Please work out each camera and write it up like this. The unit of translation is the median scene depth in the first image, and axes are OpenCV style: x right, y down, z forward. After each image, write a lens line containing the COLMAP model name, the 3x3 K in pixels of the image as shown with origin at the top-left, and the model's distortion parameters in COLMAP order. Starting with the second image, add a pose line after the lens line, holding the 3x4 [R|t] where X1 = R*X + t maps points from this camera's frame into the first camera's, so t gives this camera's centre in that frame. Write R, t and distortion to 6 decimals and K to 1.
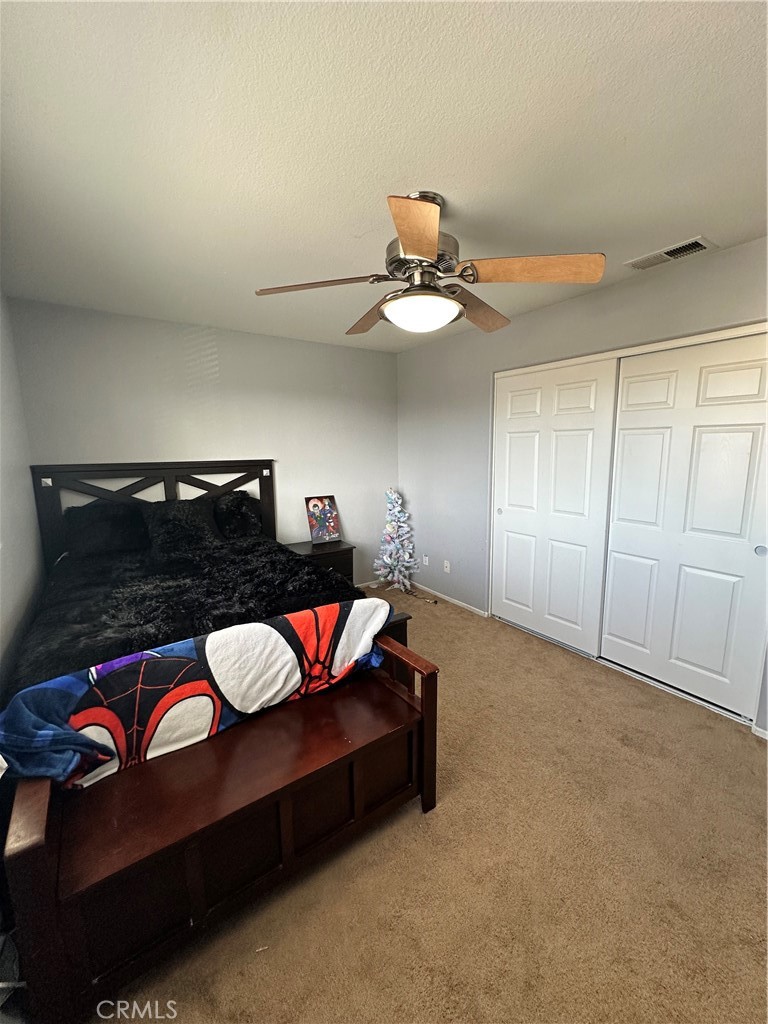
lens RADIAL K [[413.5, 0, 385.4], [0, 413.5, 511.9], [0, 0, 1]] dist [-0.000632, -0.000178]
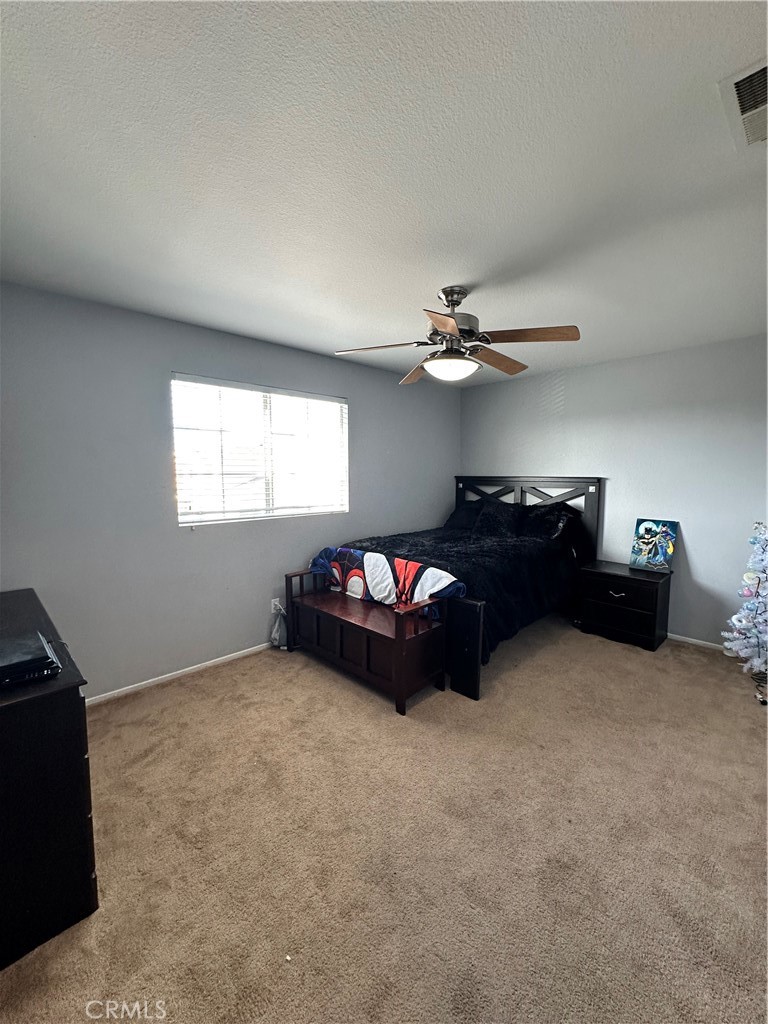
lens RADIAL K [[413.5, 0, 384.6], [0, 413.5, 510.9], [0, 0, 1]] dist [-0.000632, -0.000178]
pose [[0.159771, 0.103970, -0.981664, 1.438094], [-0.155922, 0.984613, 0.078905, -0.082612], [0.974762, 0.140456, 0.173524, 0.592662]]
